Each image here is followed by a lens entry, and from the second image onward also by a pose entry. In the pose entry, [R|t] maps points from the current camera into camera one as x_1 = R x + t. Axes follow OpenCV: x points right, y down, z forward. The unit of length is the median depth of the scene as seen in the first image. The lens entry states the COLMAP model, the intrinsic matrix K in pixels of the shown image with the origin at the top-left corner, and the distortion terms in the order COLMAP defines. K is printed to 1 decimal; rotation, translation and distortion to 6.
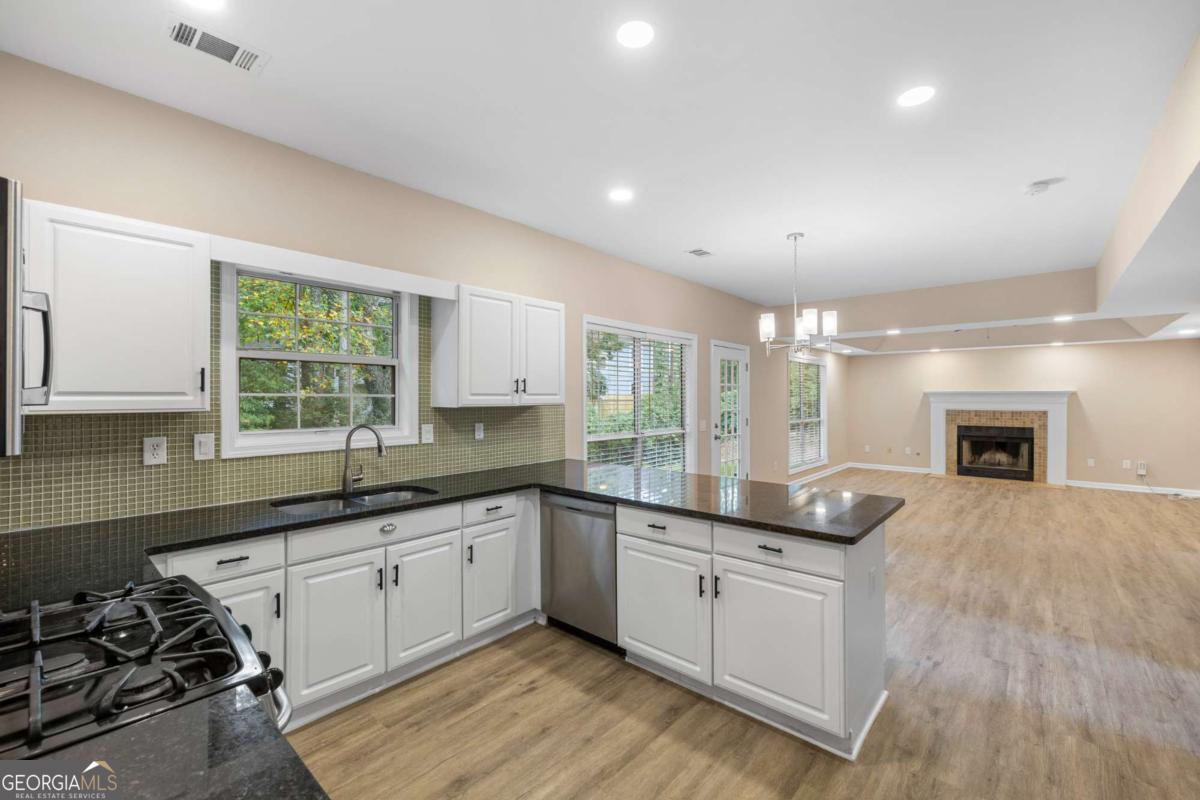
lens RADIAL K [[502.1, 0, 600.0], [0, 502.1, 400.0], [0, 0, 1]] dist [-0.000265, -0.000091]
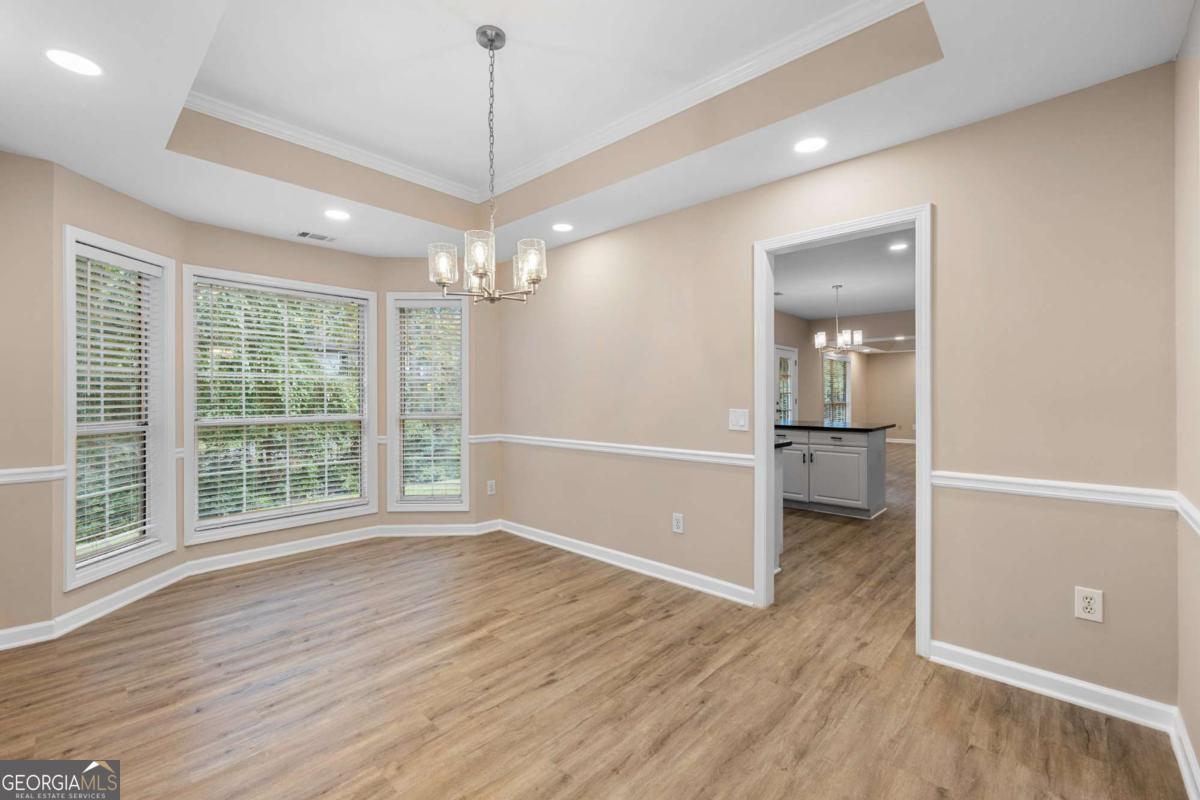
lens RADIAL K [[502.1, 0, 600.0], [0, 502.1, 400.0], [0, 0, 1]] dist [-0.000265, -0.000091]
pose [[0.999563, -0.004145, -0.029281, -0.374074], [0.004343, 0.999968, 0.006680, 0.046360], [0.029253, -0.006804, 0.999549, -0.745562]]
